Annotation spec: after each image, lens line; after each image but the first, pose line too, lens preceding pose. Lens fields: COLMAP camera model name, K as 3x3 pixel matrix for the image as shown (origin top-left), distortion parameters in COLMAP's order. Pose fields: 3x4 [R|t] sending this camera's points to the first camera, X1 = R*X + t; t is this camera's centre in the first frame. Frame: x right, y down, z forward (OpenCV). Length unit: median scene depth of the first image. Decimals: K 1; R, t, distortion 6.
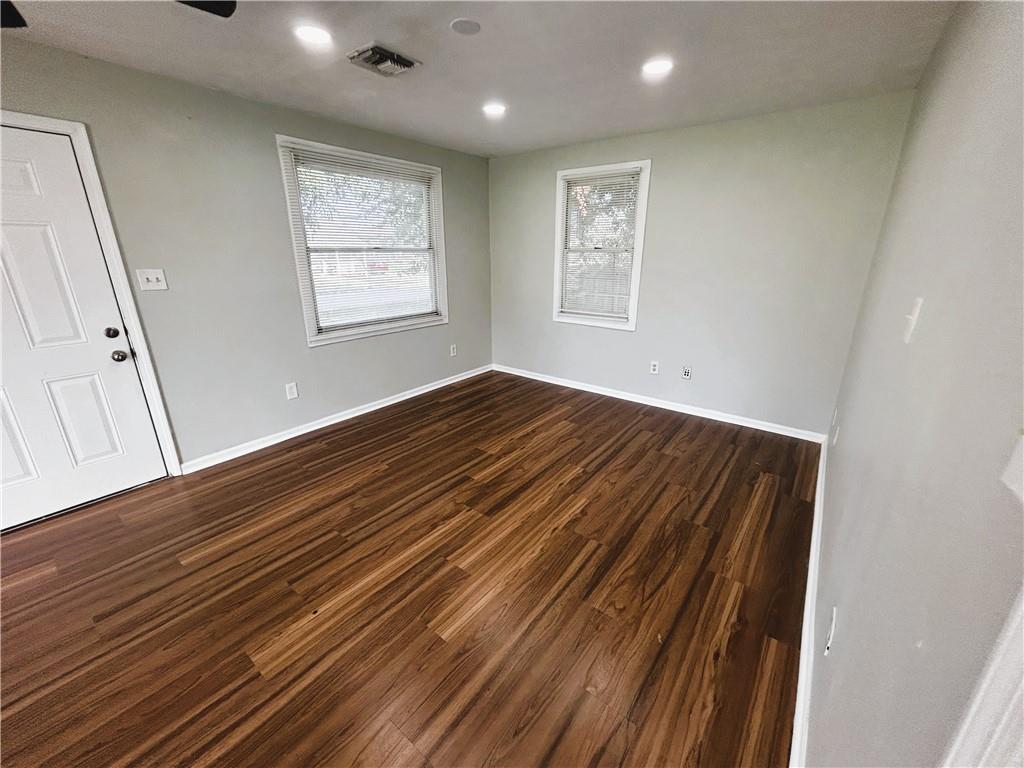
lens RADIAL K [[411.8, 0, 507.9], [0, 411.8, 382.8], [0, 0, 1]] dist [0.001033, -0.000643]
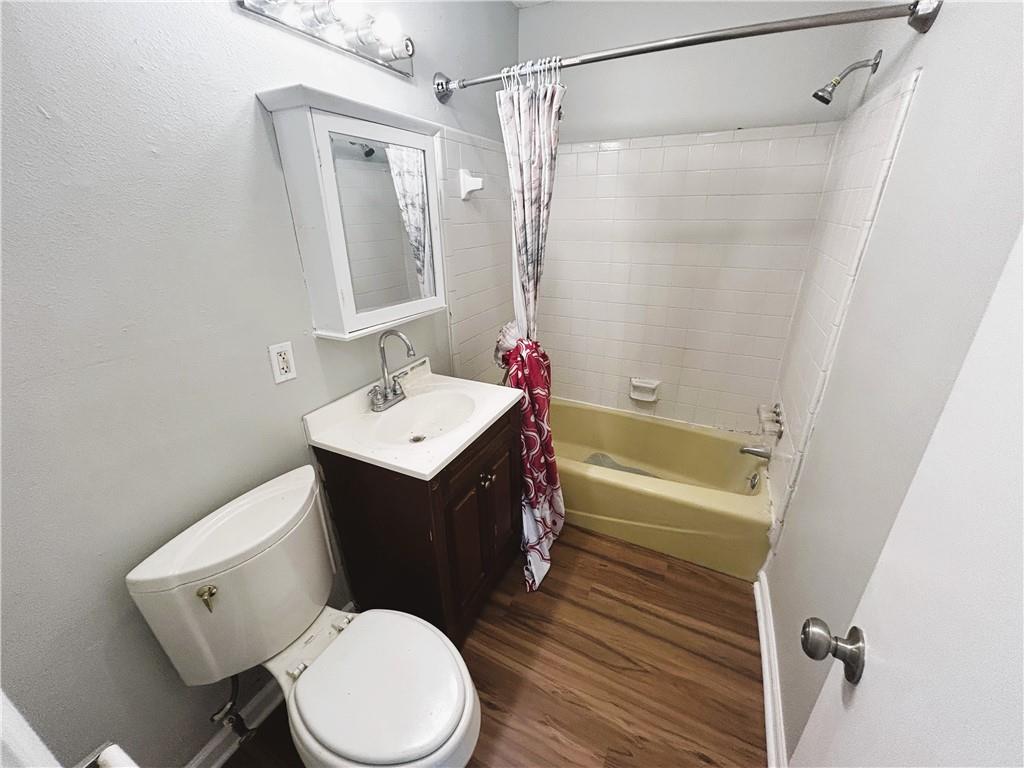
lens RADIAL K [[411.8, 0, 512.0], [0, 411.8, 383.7], [0, 0, 1]] dist [0.001033, -0.000643]
pose [[0.195182, 0.371650, -0.907624, 0.390230], [-0.296425, 0.904497, 0.306624, -0.176481], [0.934899, 0.209195, 0.286707, 0.552805]]
